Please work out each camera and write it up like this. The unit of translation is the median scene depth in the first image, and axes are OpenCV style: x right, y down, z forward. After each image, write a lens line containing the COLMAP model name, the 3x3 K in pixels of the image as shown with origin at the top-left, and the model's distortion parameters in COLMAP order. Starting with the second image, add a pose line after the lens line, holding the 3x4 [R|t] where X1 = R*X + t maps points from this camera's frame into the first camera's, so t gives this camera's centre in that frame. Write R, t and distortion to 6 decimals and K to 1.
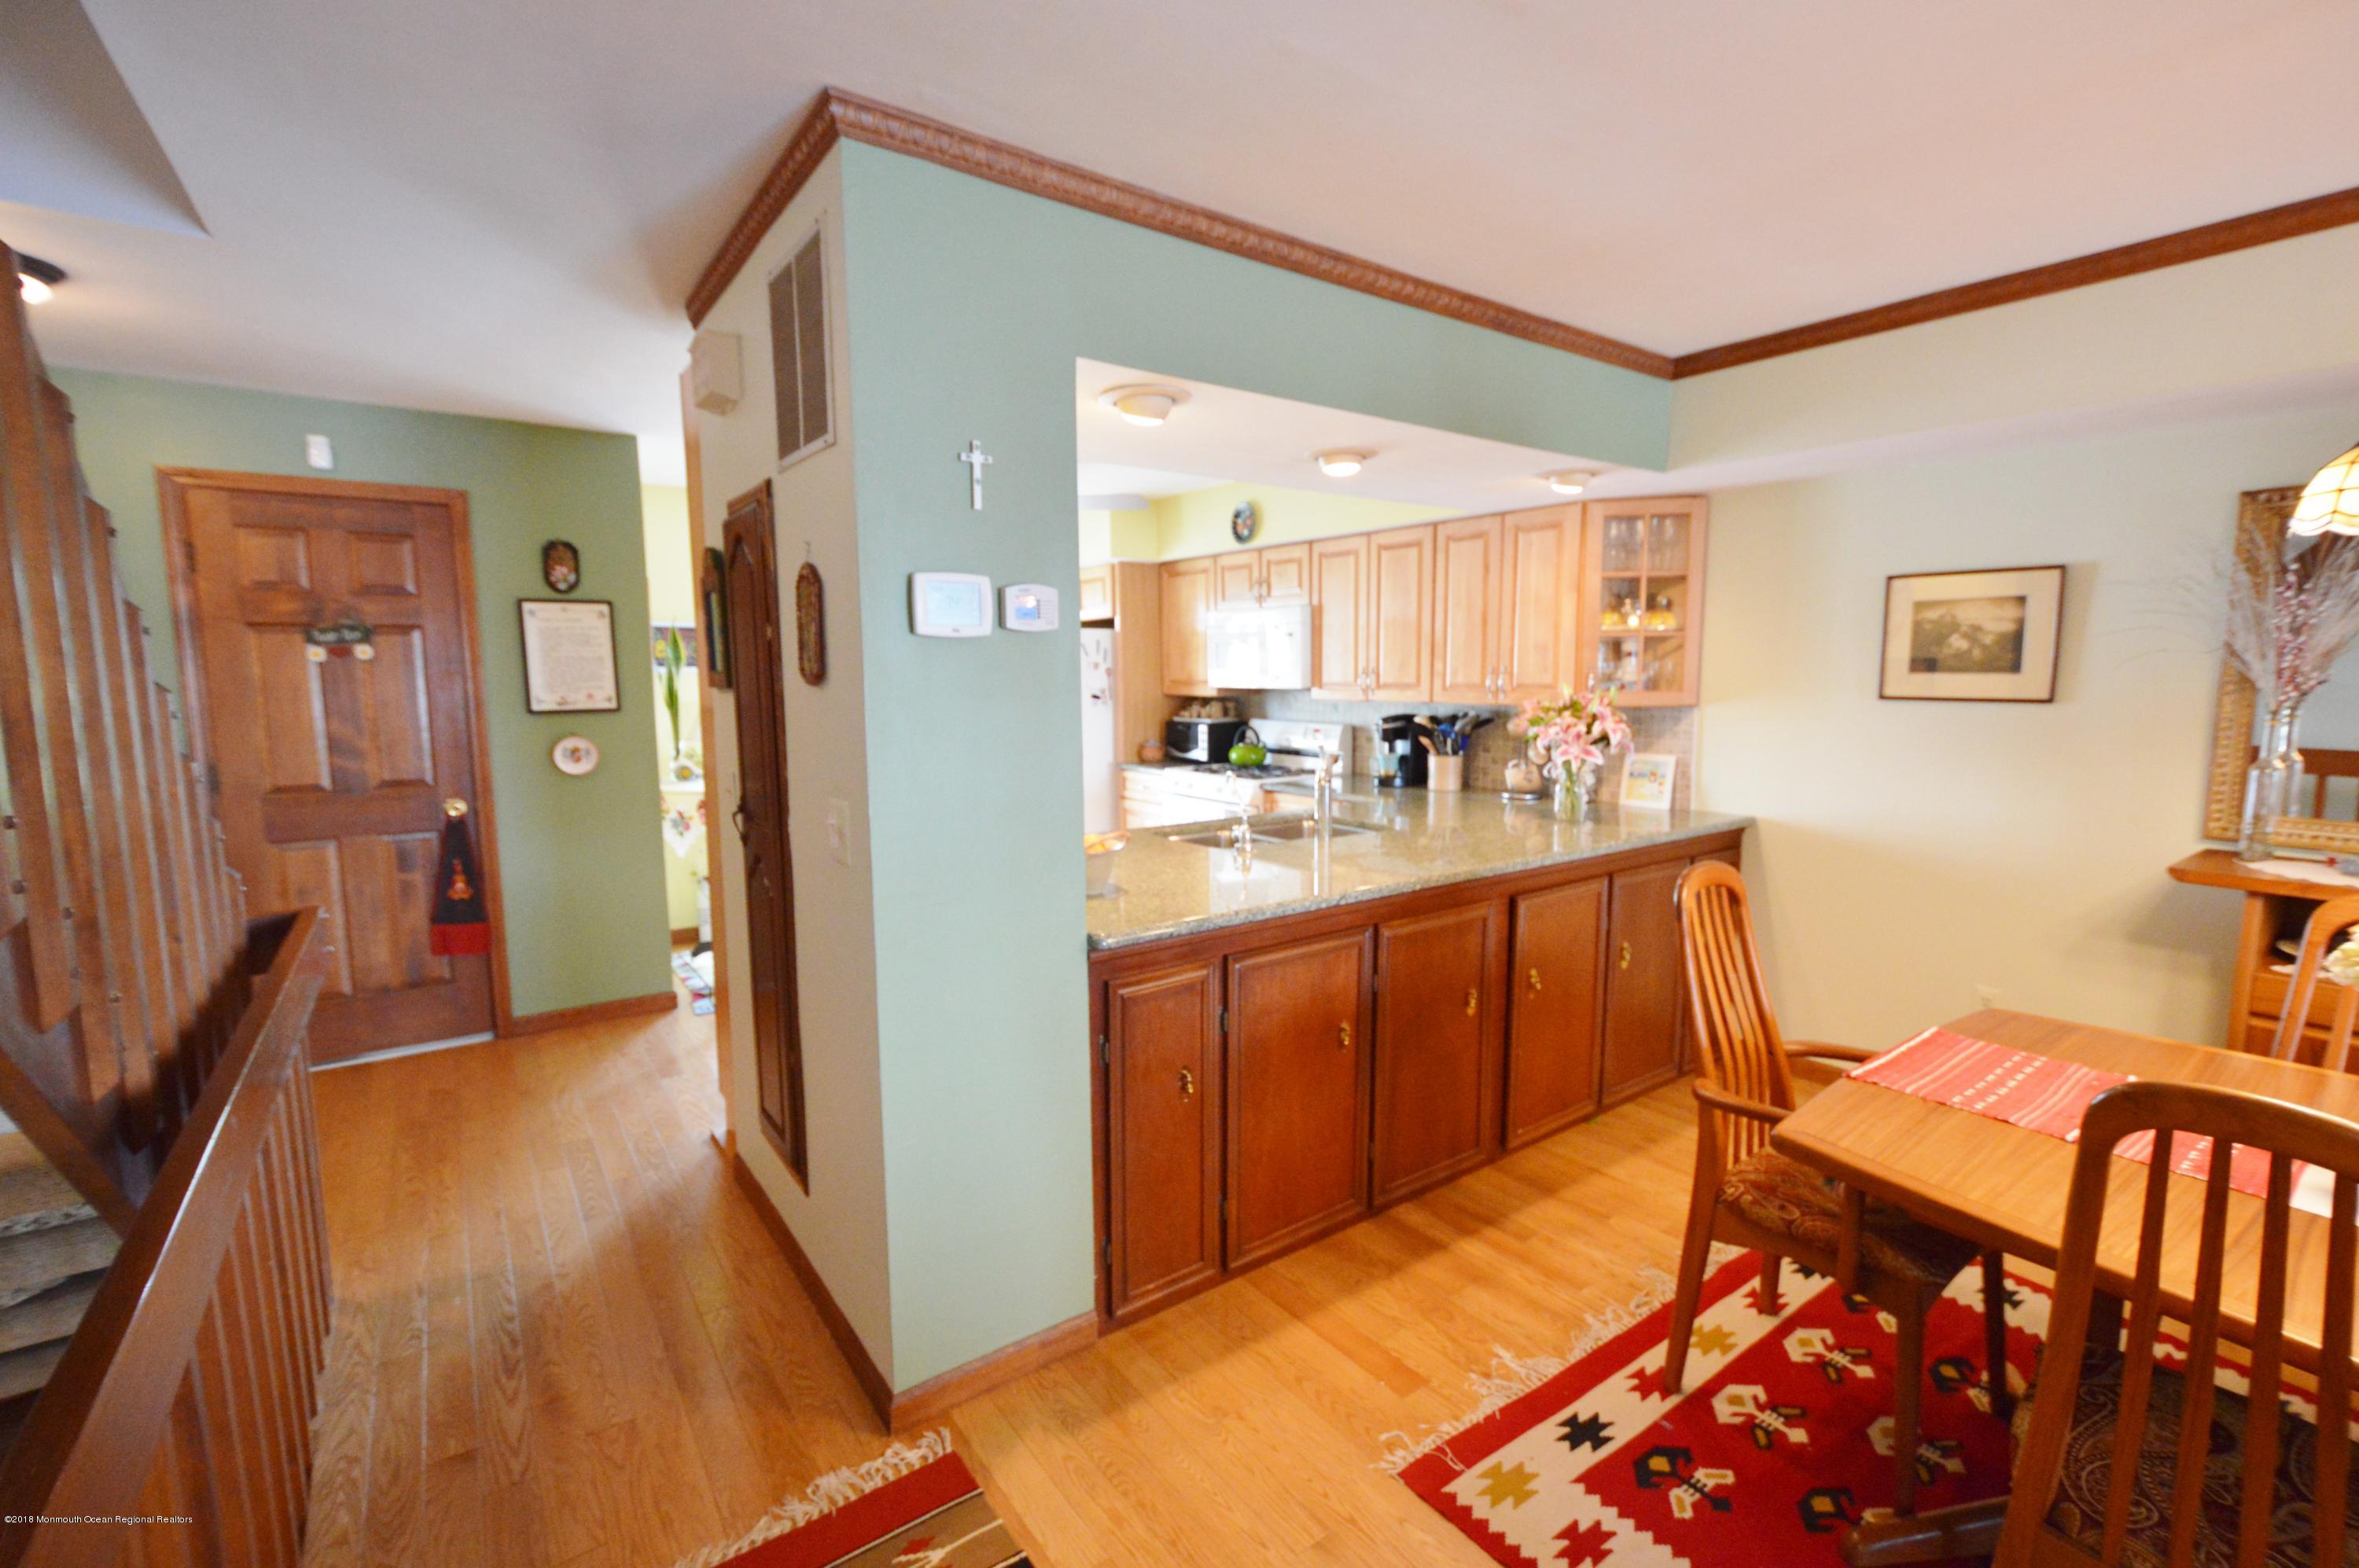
lens RADIAL K [[1036.0, 0, 1202.9], [0, 1036.0, 791.5], [0, 0, 1]] dist [0.010931, -0.008634]
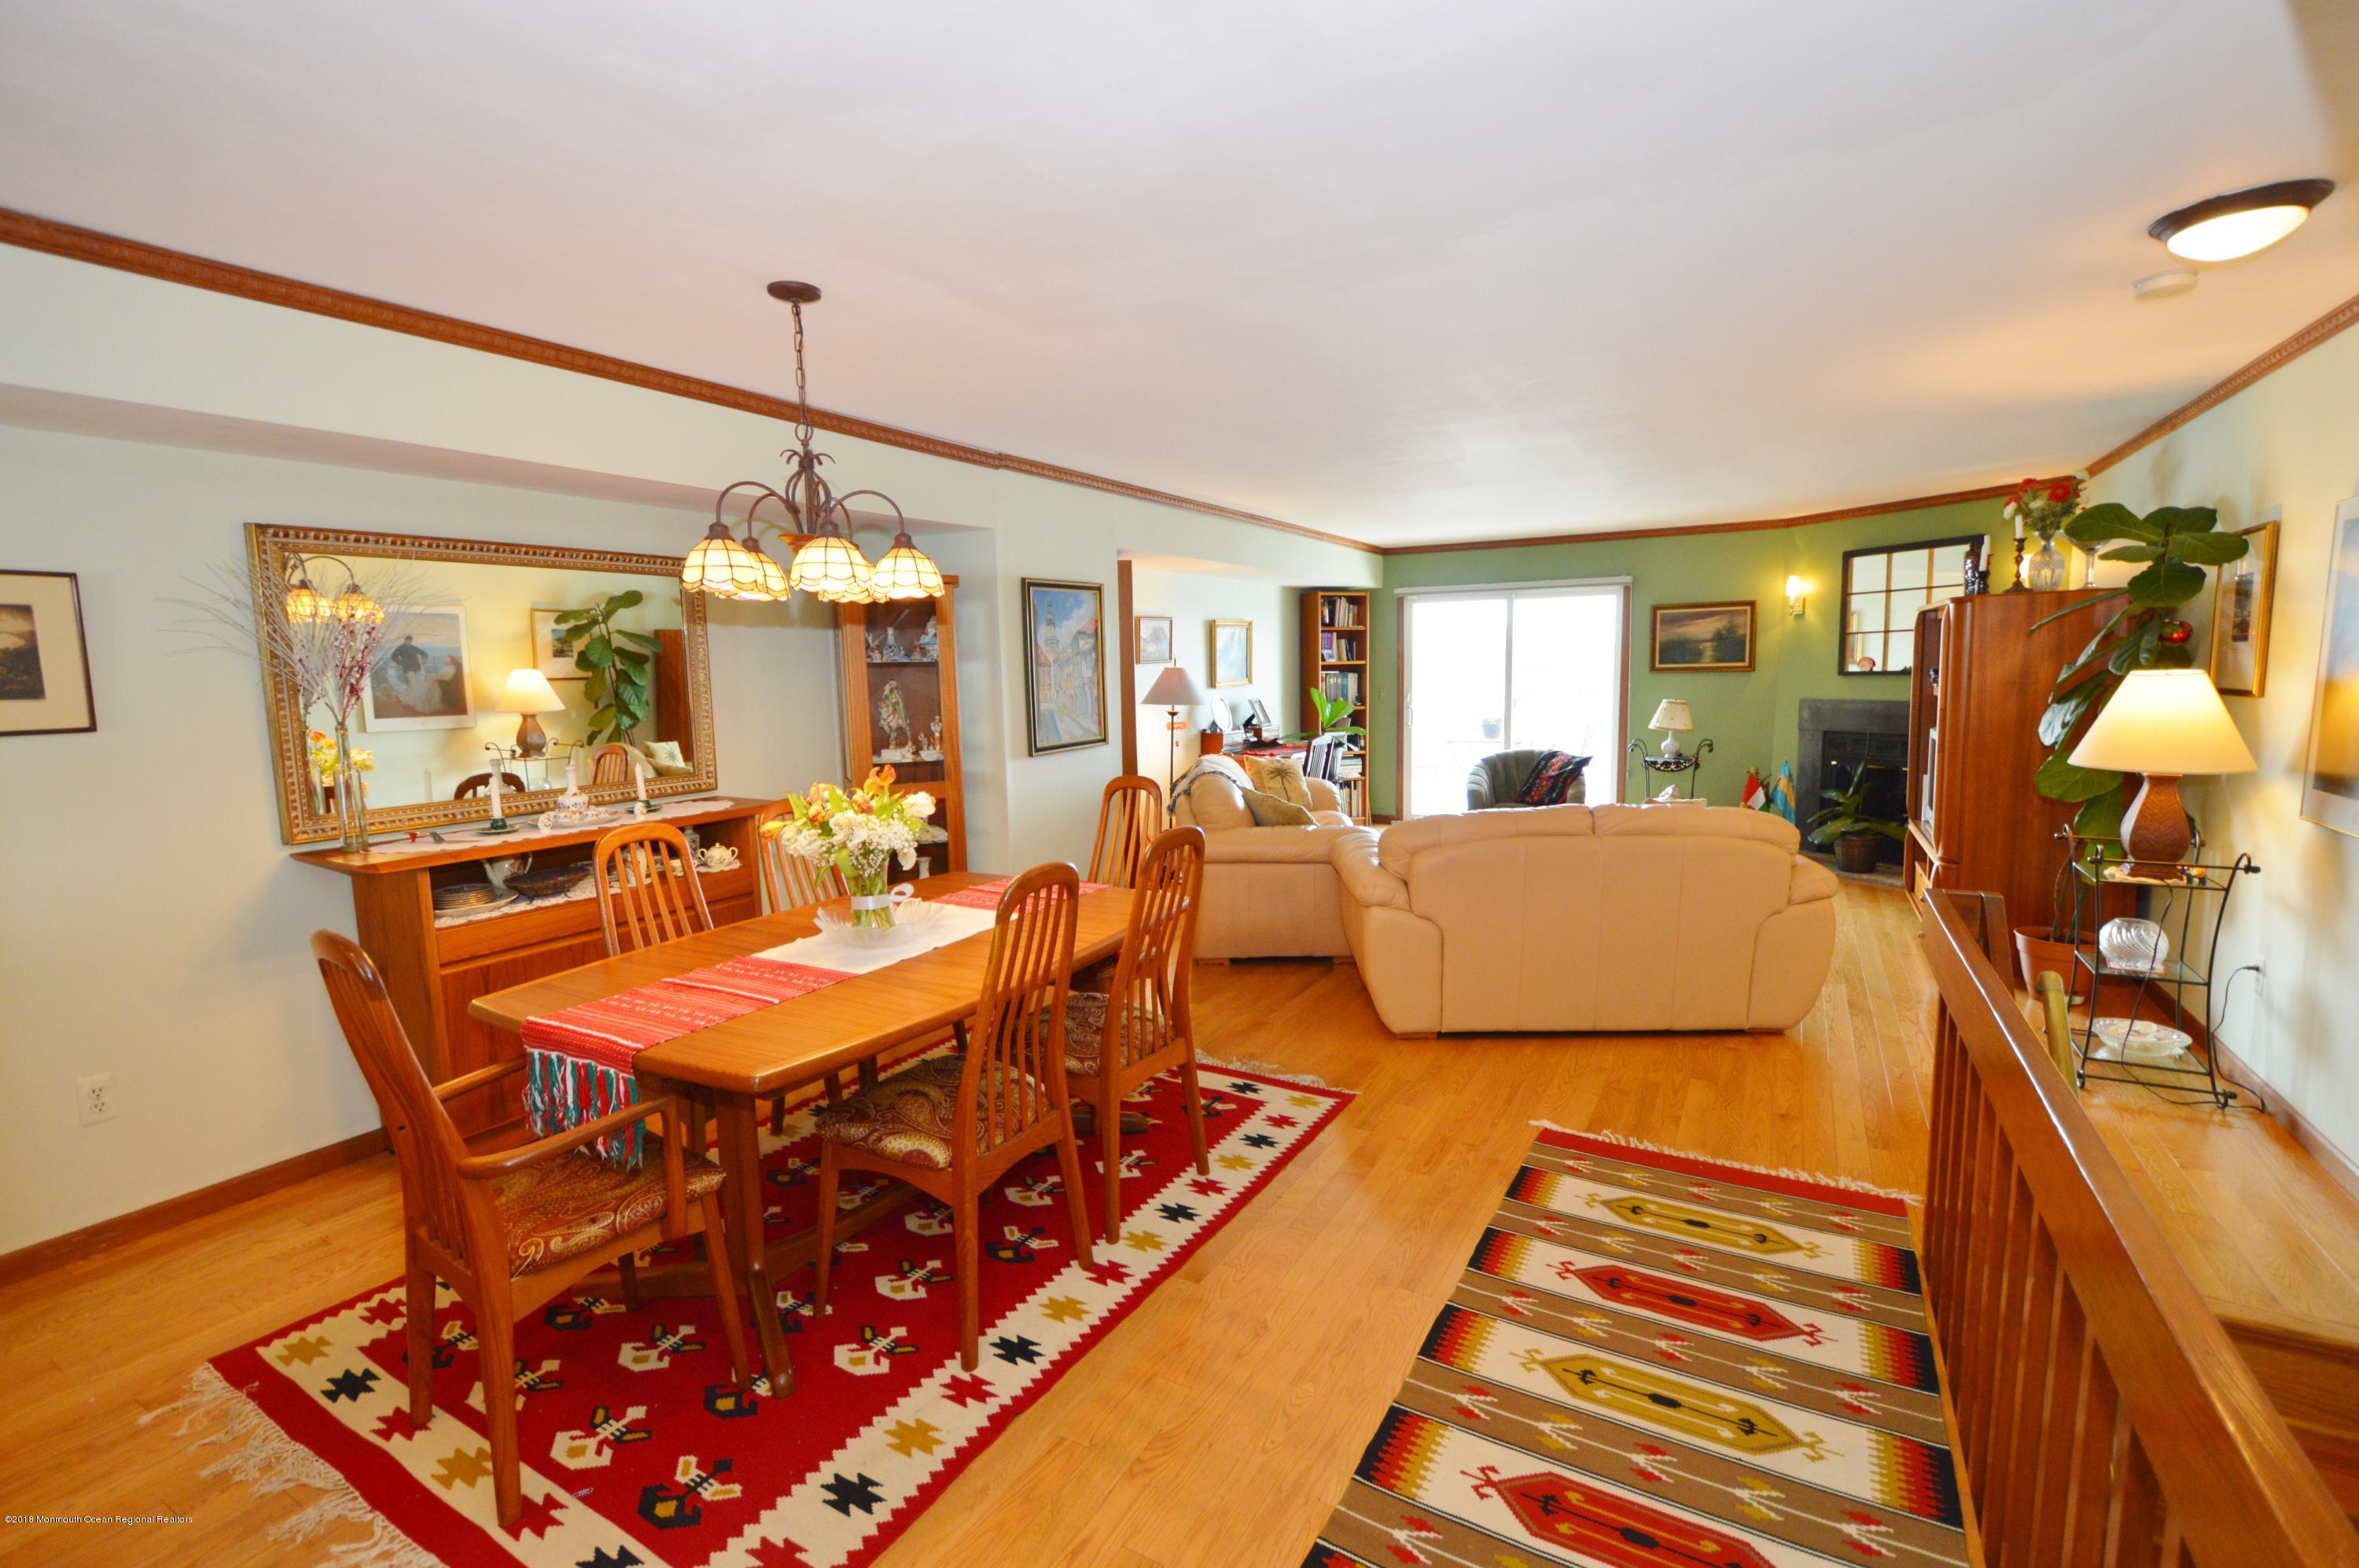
lens RADIAL K [[1036.0, 0, 1200.2], [0, 1036.0, 789.6], [0, 0, 1]] dist [0.010931, -0.008634]
pose [[-0.406331, -0.099138, 0.908332, -0.273123], [0.131937, 0.977313, 0.165688, -0.044954], [-0.904150, 0.187166, -0.384033, 0.387830]]
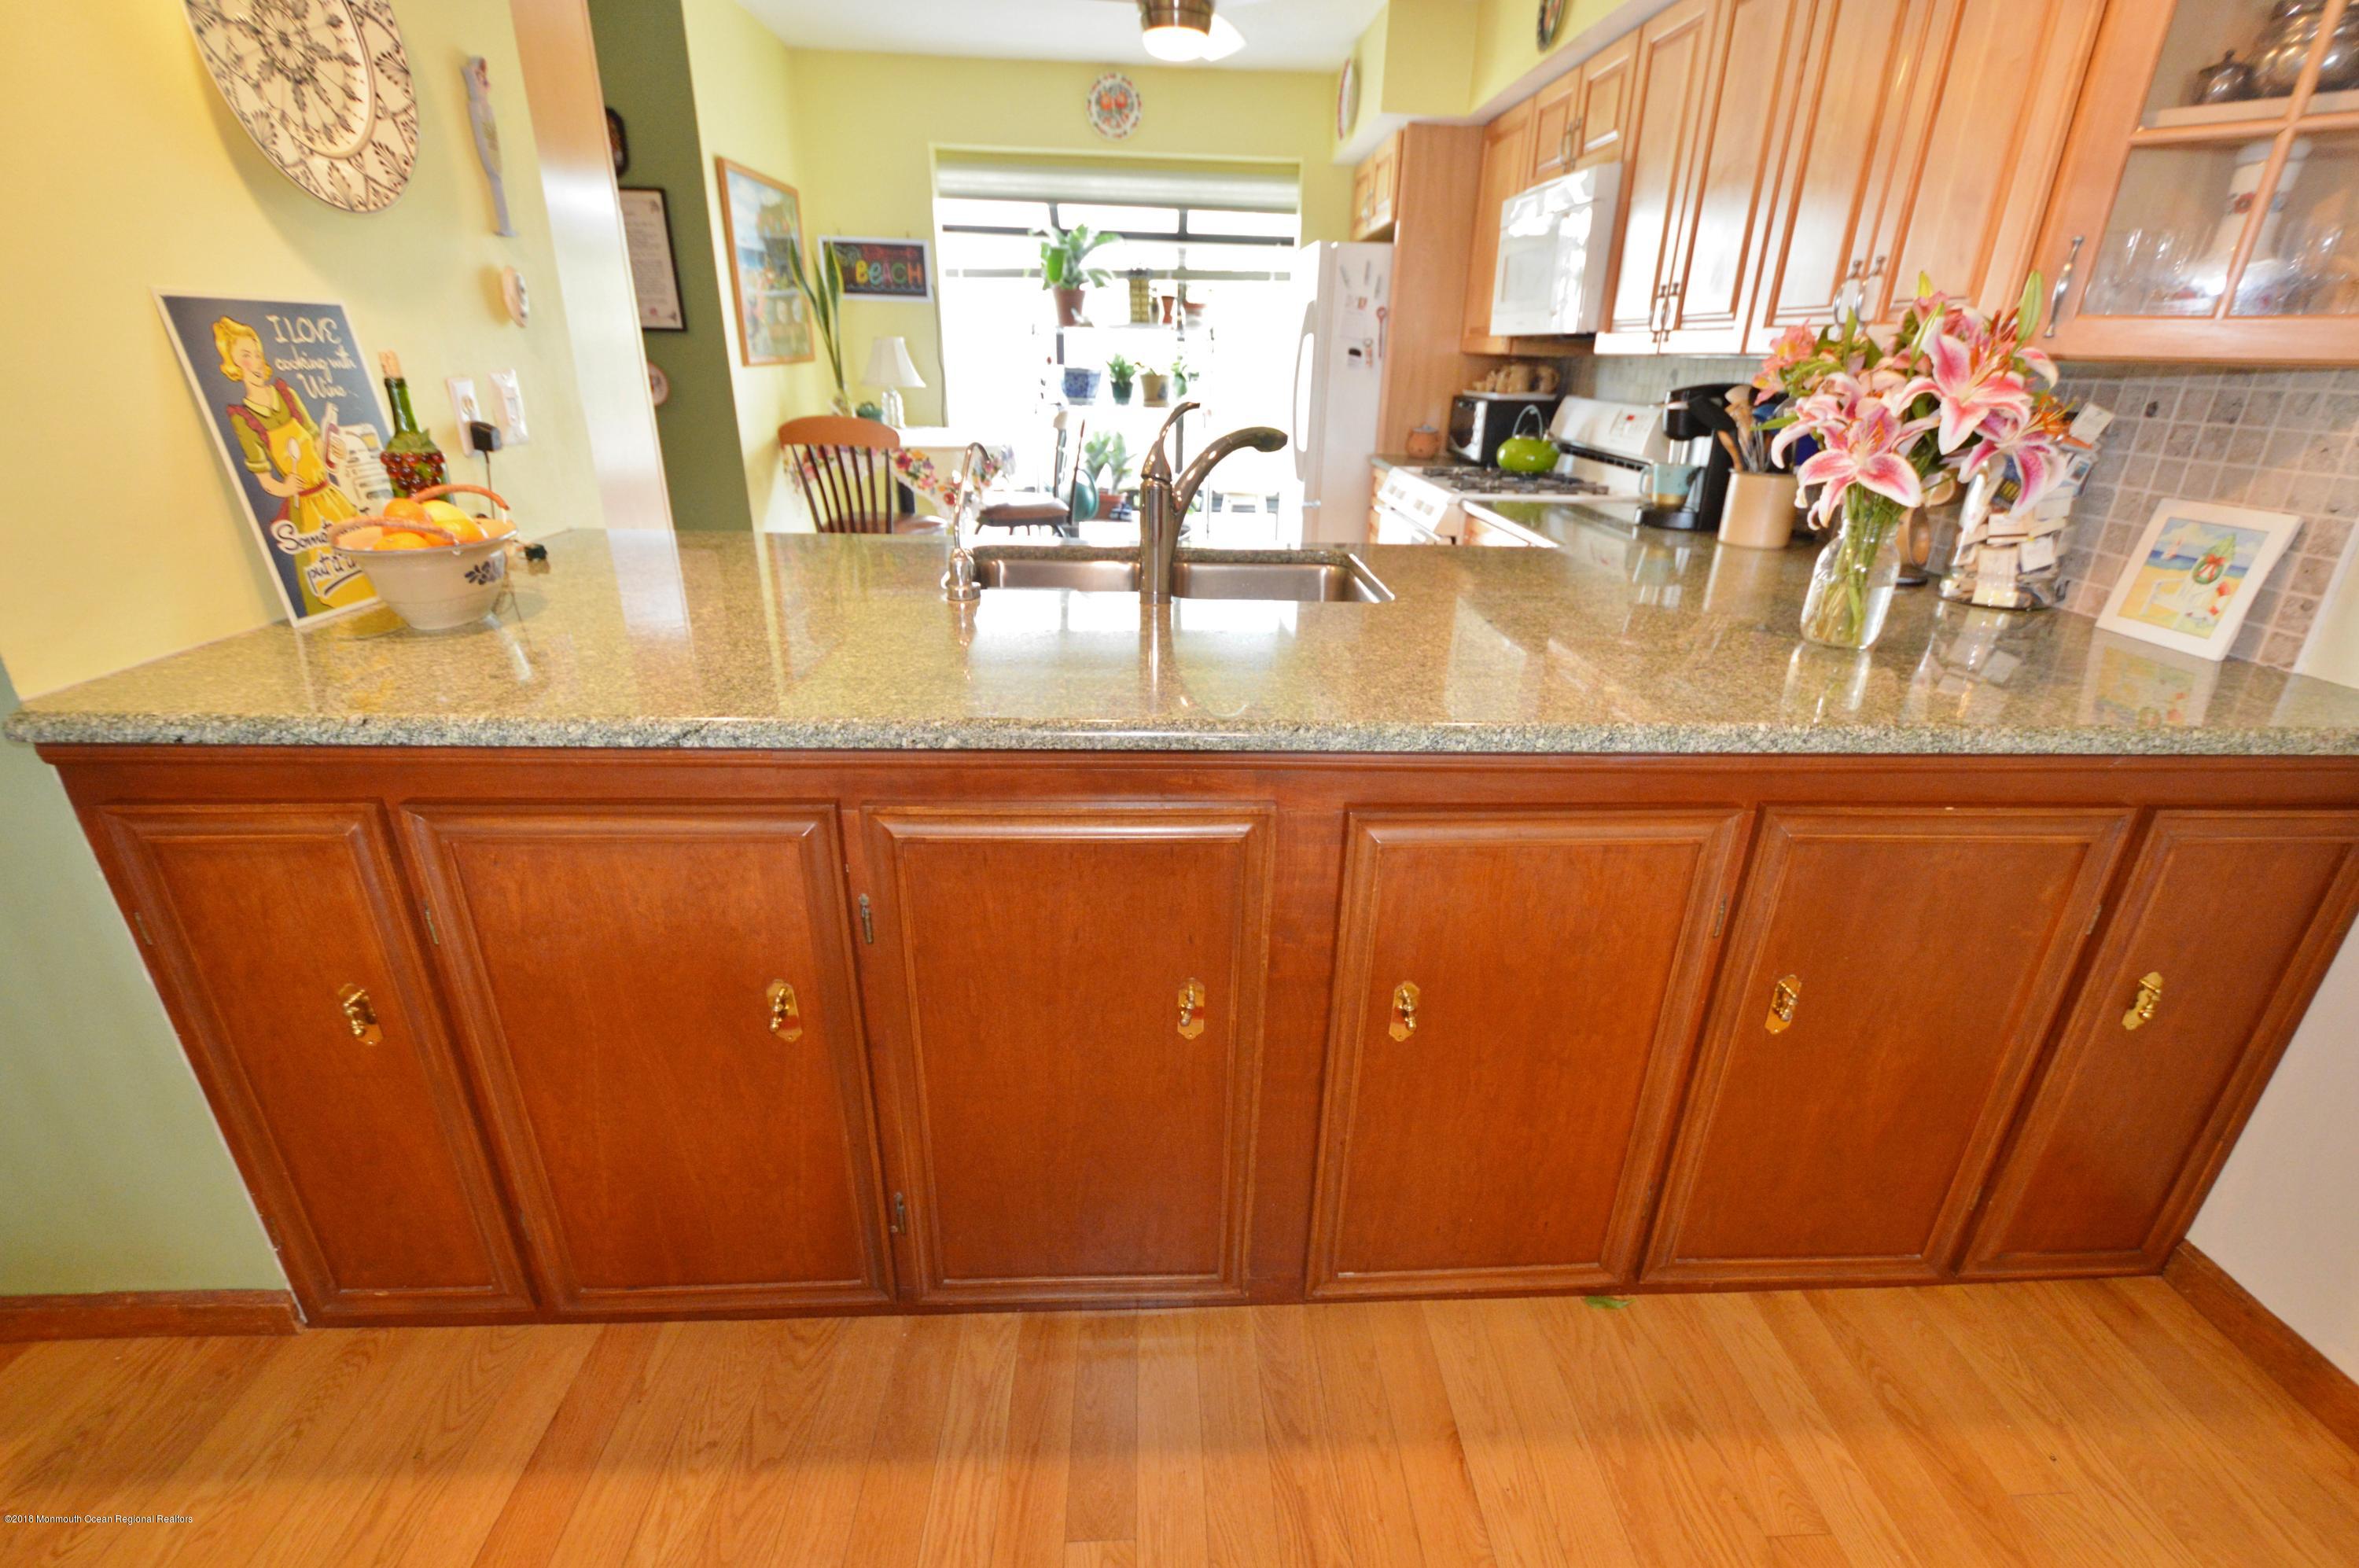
lens RADIAL K [[1036.0, 0, 1206.2], [0, 1036.0, 793.6], [0, 0, 1]] dist [0.010931, -0.008634]
pose [[0.836586, 0.239565, -0.492678, 0.339754], [-0.096056, 0.949531, 0.298604, -0.013902], [0.539348, -0.202483, 0.817376, 0.487528]]
